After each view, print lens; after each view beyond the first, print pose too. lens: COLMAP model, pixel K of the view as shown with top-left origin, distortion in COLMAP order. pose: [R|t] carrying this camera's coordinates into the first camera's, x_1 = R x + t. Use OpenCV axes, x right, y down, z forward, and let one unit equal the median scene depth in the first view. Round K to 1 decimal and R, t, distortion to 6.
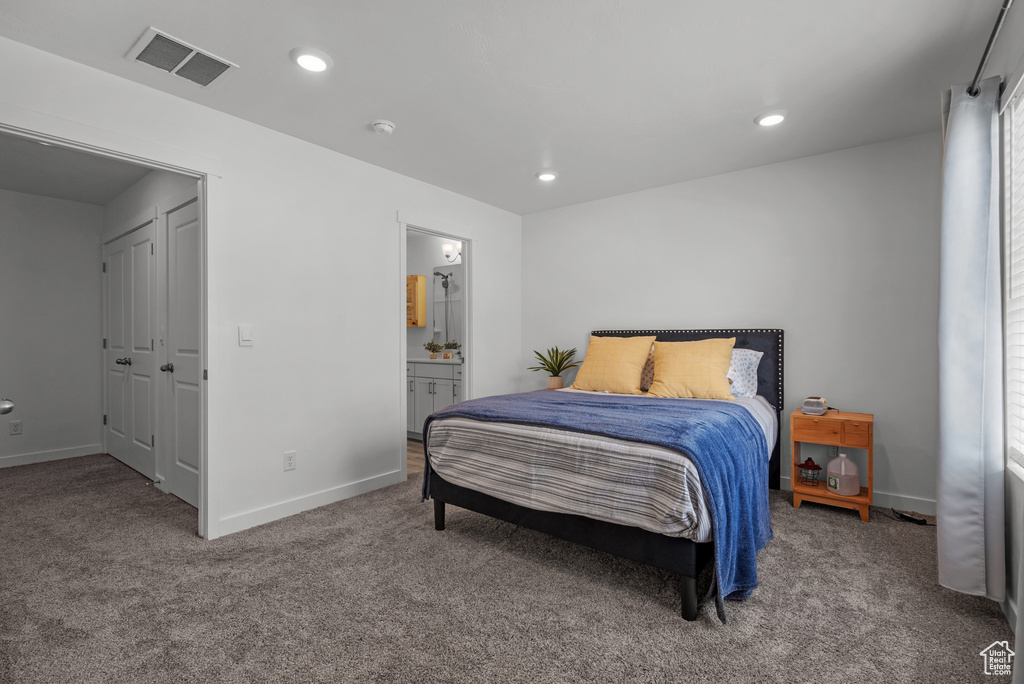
lens RADIAL K [[470.6, 0, 512.0], [0, 470.6, 342.0], [0, 0, 1]] dist [-0.042366, -0.000048]
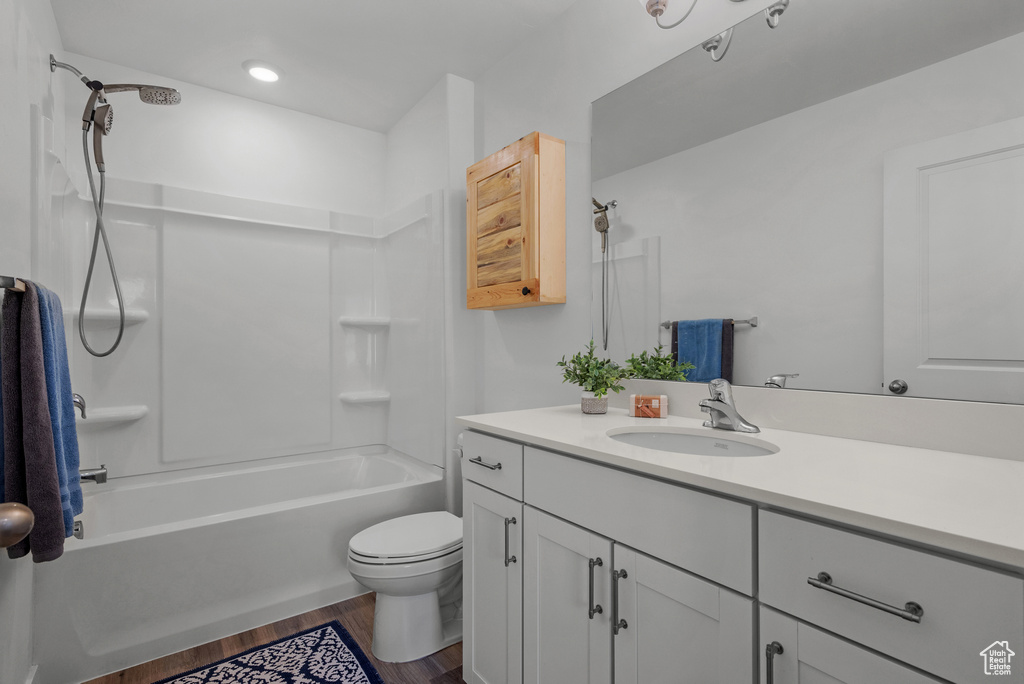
lens RADIAL K [[486.5, 0, 512.0], [0, 486.5, 342.0], [0, 0, 1]] dist [0.001420, 0.000355]
pose [[0.964539, 0.001473, -0.263935, -0.134465], [-0.004975, 0.999908, -0.012600, -0.002356], [0.263892, 0.013466, 0.964458, 0.690149]]
